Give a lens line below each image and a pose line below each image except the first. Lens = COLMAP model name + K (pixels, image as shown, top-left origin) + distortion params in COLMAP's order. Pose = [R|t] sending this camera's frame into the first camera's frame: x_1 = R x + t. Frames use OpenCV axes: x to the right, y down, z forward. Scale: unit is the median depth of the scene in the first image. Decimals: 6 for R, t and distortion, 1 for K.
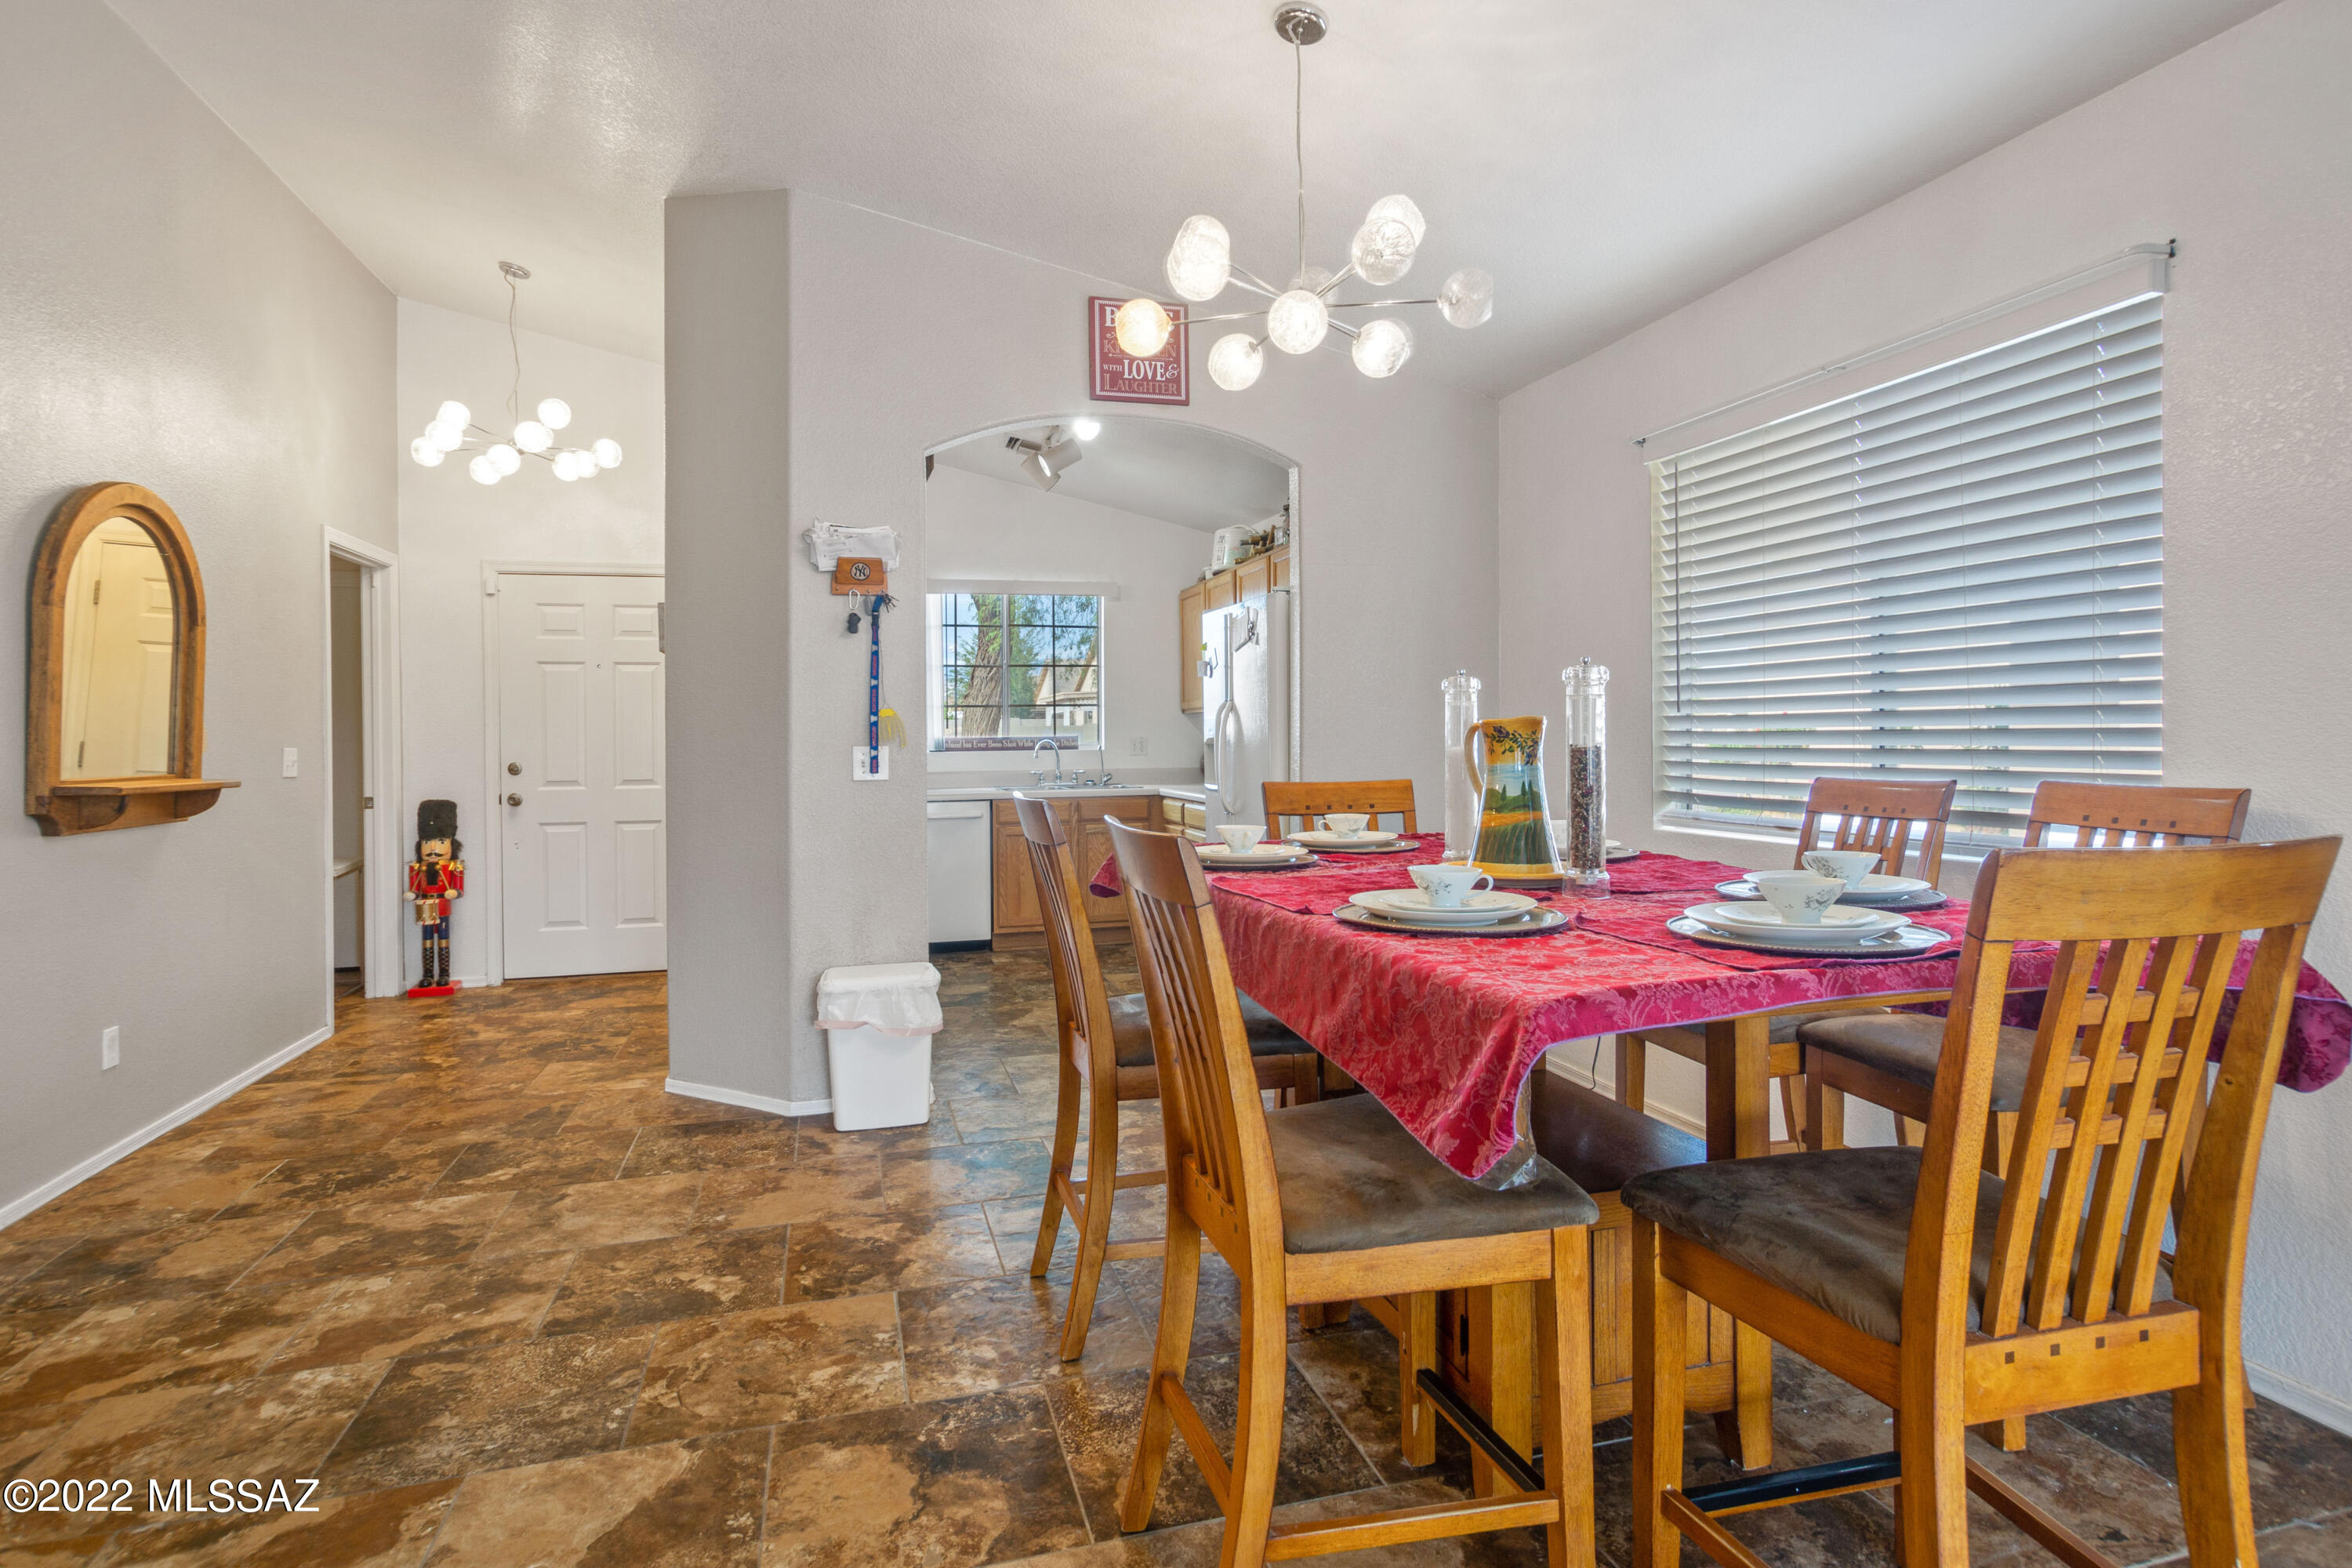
lens RADIAL K [[1211.2, 0, 1173.5], [0, 1211.2, 754.7], [0, 0, 1]] dist [0.001424, 0.001415]
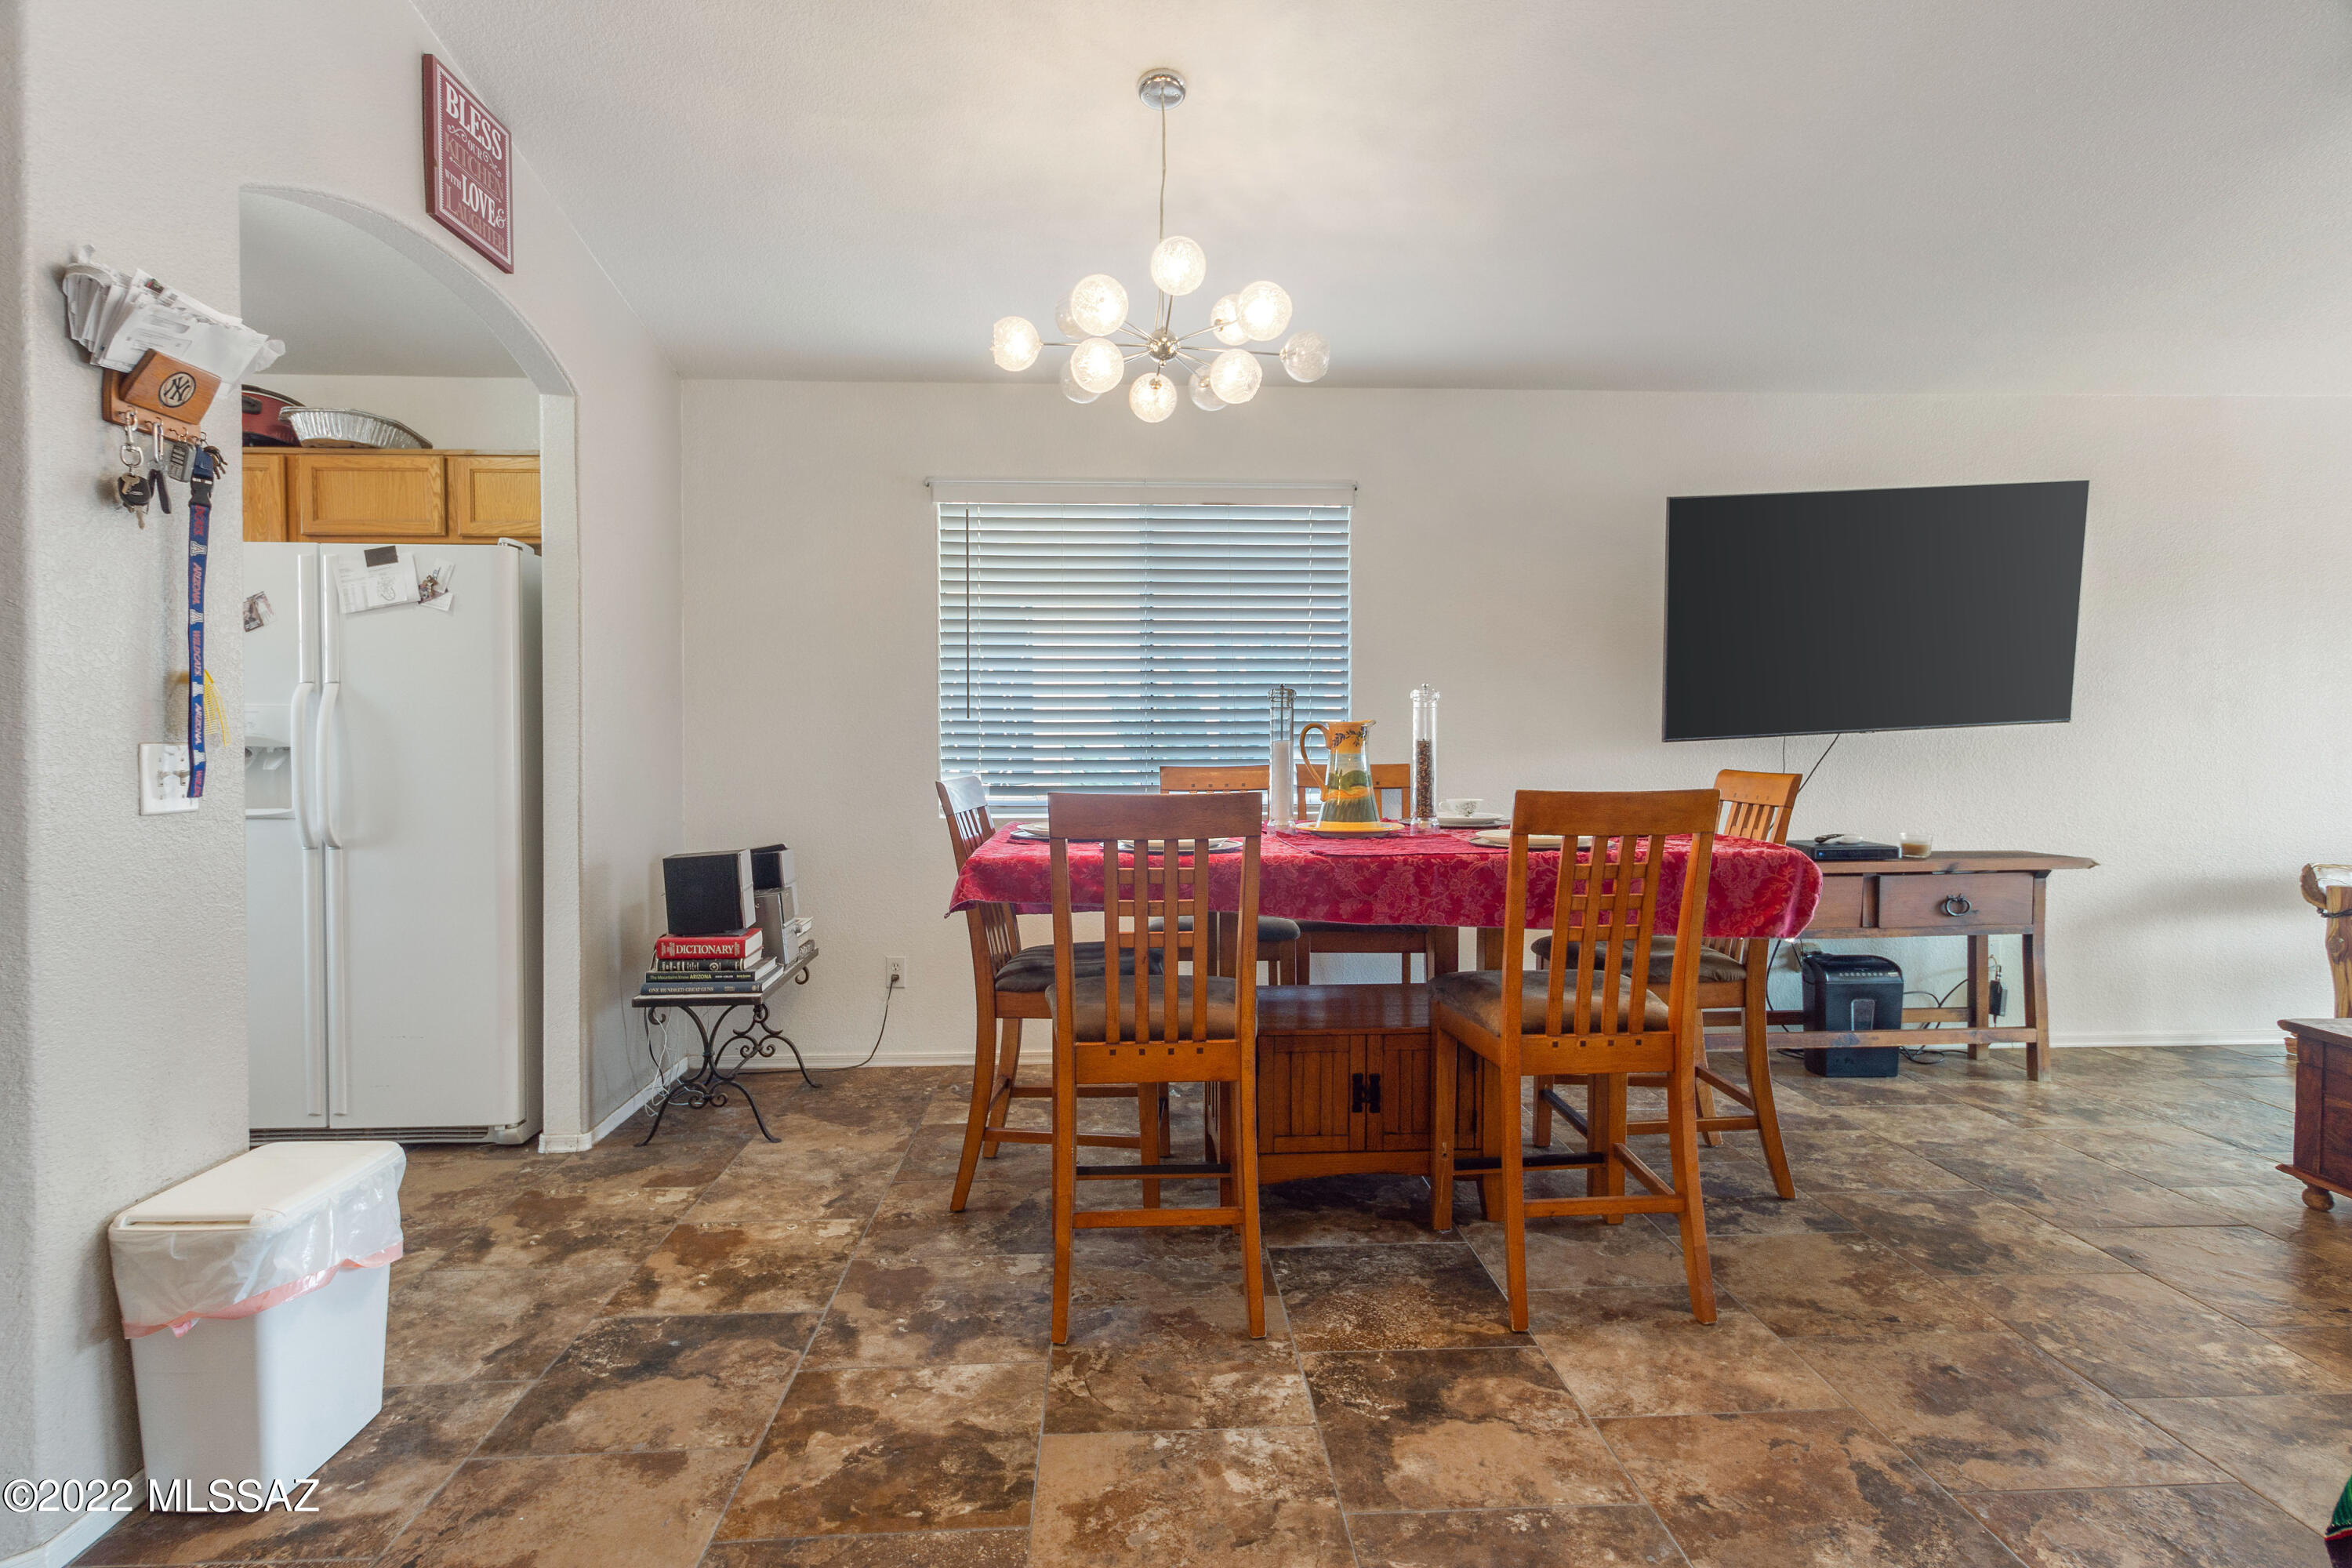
lens RADIAL K [[1211.2, 0, 1154.1], [0, 1211.2, 764.2], [0, 0, 1]] dist [0.001424, 0.001415]
pose [[0.229151, -0.015735, 0.973264, -0.645330], [0.011803, 0.999841, 0.013386, -0.000370], [-0.973319, 0.008420, 0.229300, 0.496909]]
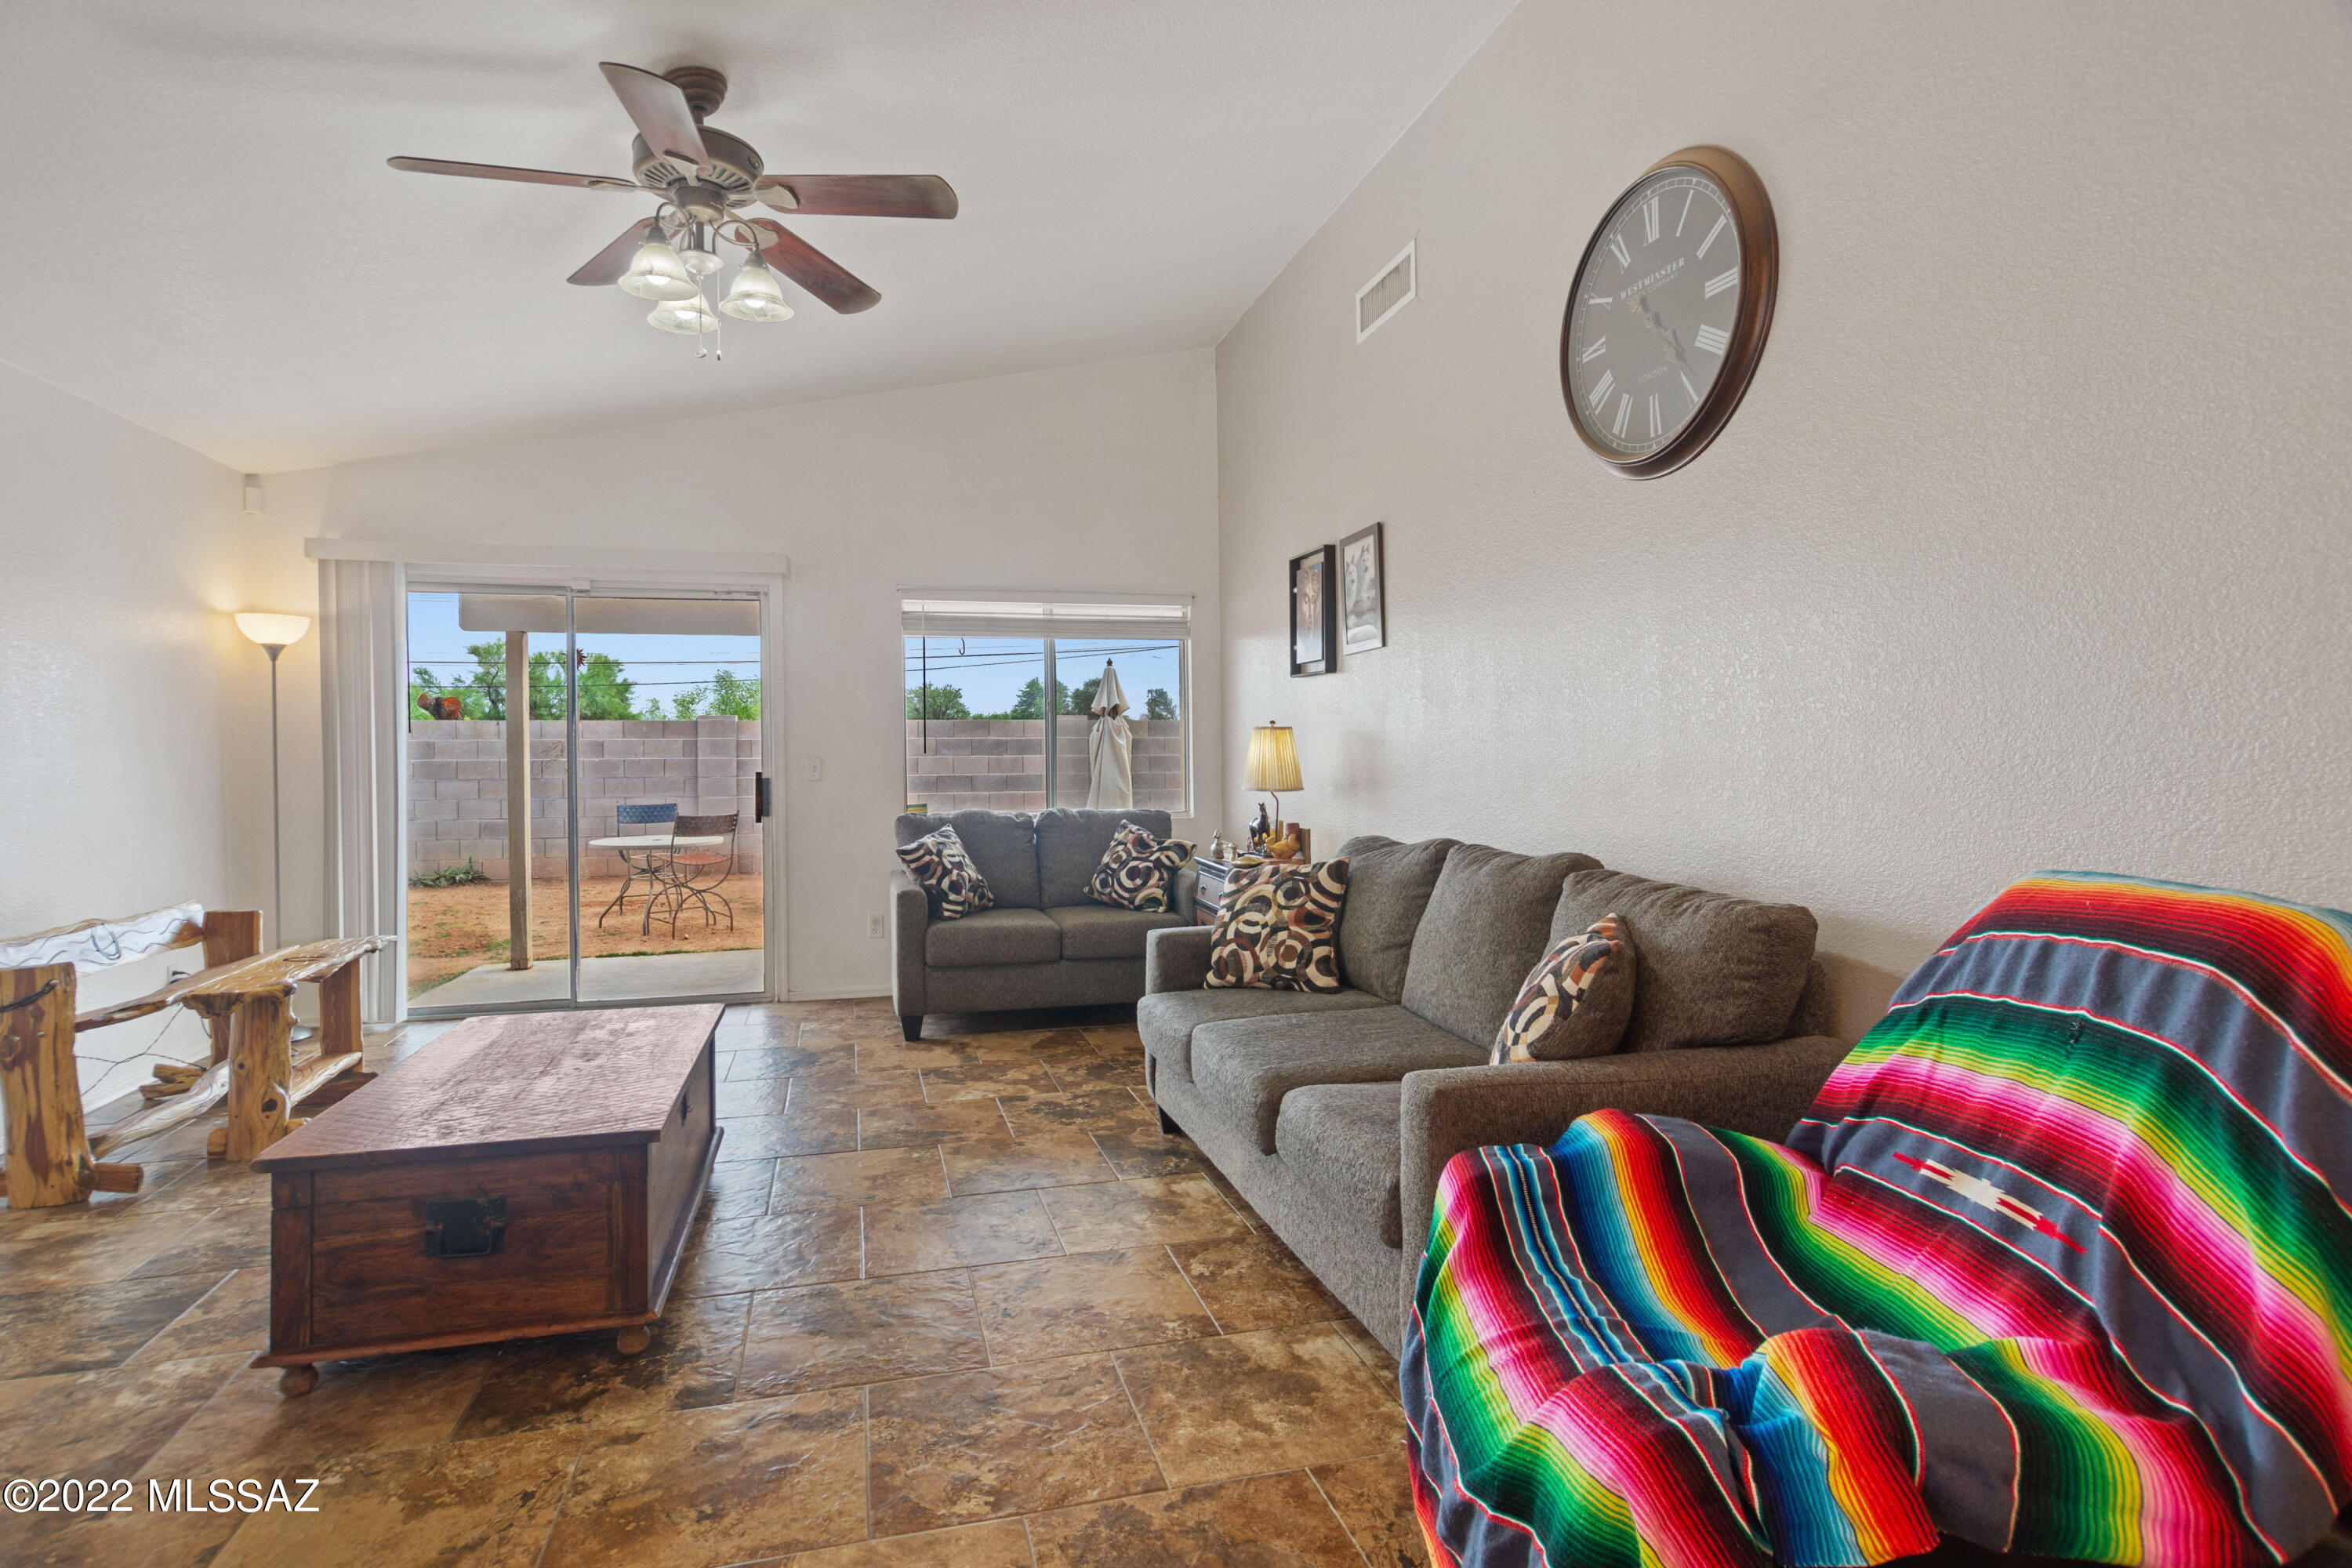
lens RADIAL K [[1211.2, 0, 1173.2], [0, 1211.2, 774.6], [0, 0, 1]] dist [0.001424, 0.001415]
pose [[-0.999771, 0.017791, 0.011858, -0.180059], [0.018081, 0.999528, 0.024826, -0.002718], [-0.011411, 0.025035, -0.999621, 0.526042]]
